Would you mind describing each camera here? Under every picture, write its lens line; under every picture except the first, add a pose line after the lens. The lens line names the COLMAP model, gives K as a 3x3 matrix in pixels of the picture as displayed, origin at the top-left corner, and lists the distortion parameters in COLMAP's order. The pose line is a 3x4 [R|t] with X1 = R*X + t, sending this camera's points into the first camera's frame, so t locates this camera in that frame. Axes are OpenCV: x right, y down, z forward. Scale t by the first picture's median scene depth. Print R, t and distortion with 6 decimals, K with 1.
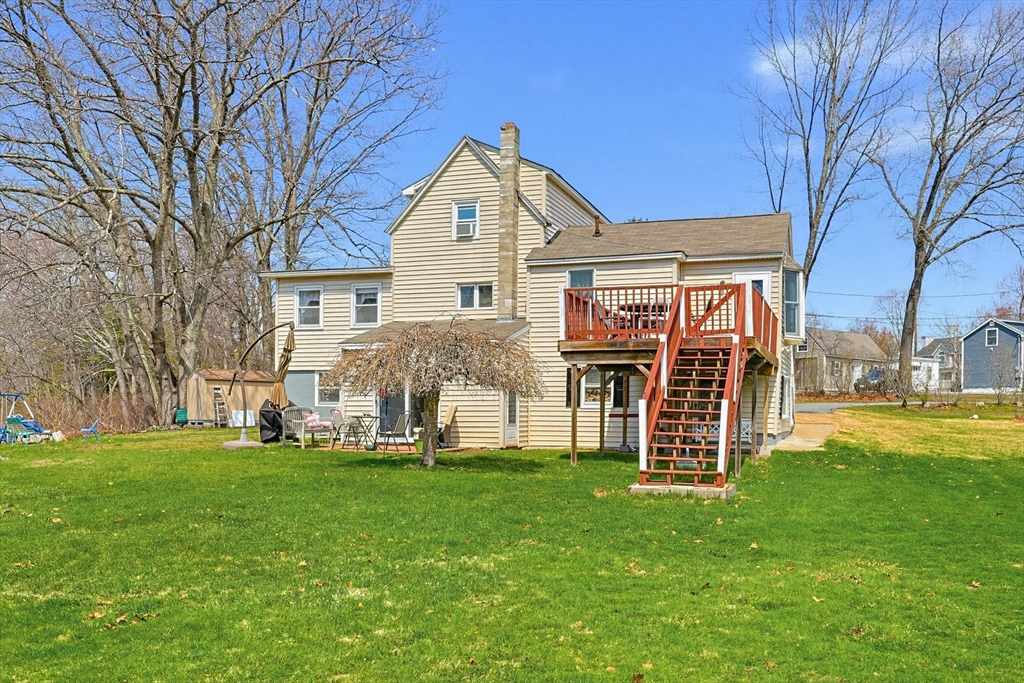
lens RADIAL K [[857.0, 0, 512.0], [0, 857.0, 341.5], [0, 0, 1]] dist [-0.000400, -0.000500]
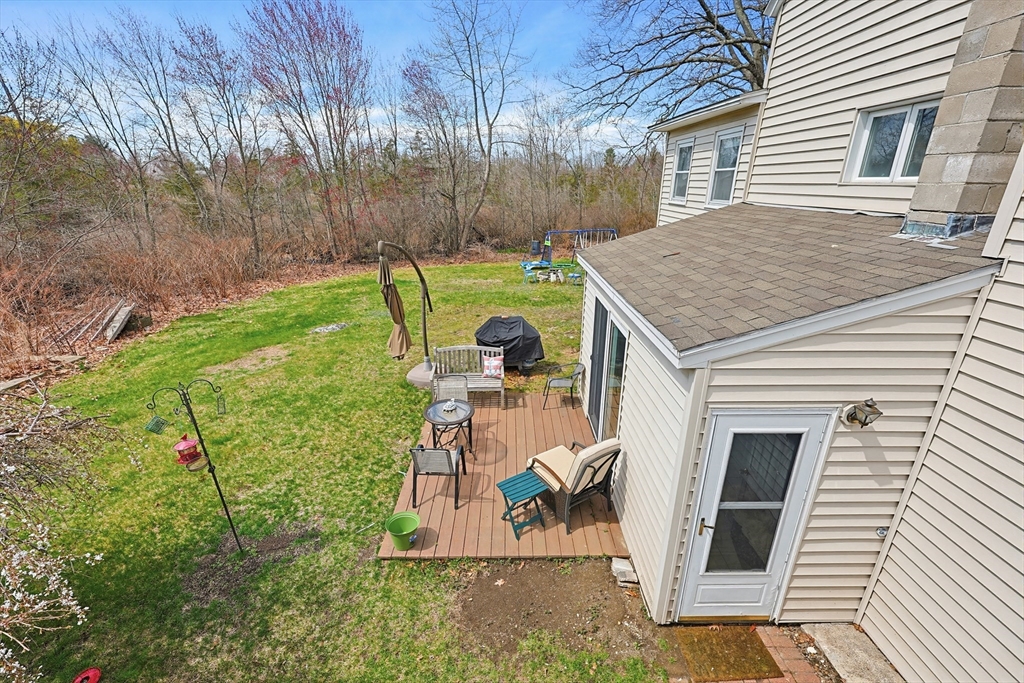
lens RADIAL K [[438.4, 0, 512.0], [0, 438.4, 341.5], [0, 0, 1]] dist [-0.000449, -0.000010]
pose [[0.369142, 0.313192, -0.875011, 0.082990], [0.066684, 0.930155, 0.361062, -0.052814], [0.926978, -0.191632, 0.322474, 0.774739]]
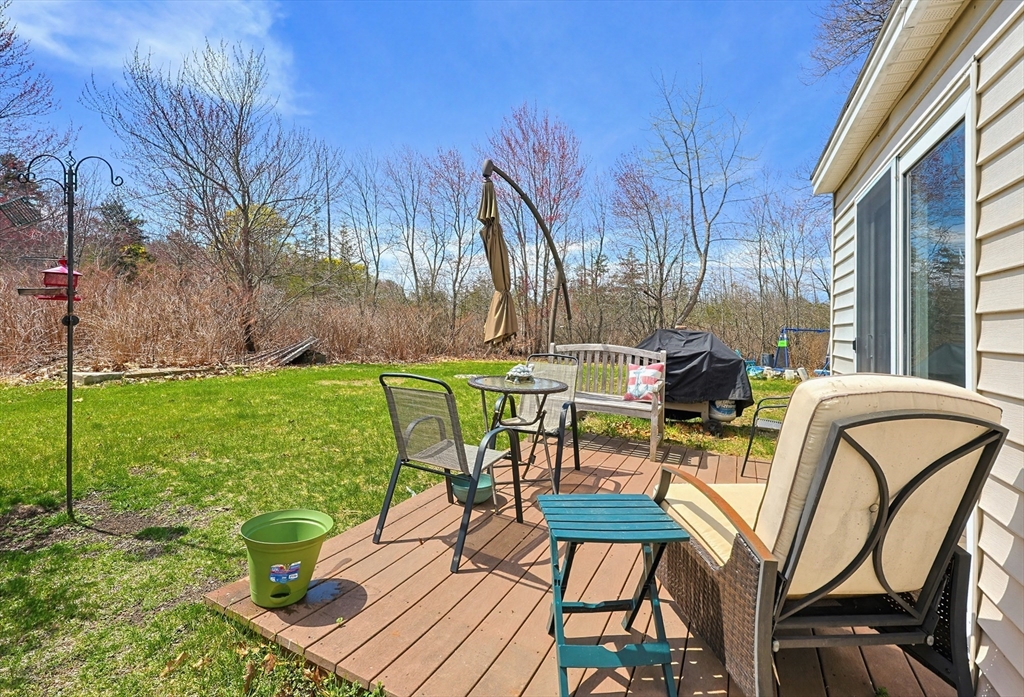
lens RADIAL K [[467.4, 0, 508.3], [0, 467.4, 296.2], [0, 0, 1]] dist [-0.003248, -0.000186]
pose [[-0.089776, -0.058096, -0.994266, 0.000158], [0.025632, 0.997832, -0.060618, 0.055075], [0.995632, -0.030927, -0.088092, 0.824756]]
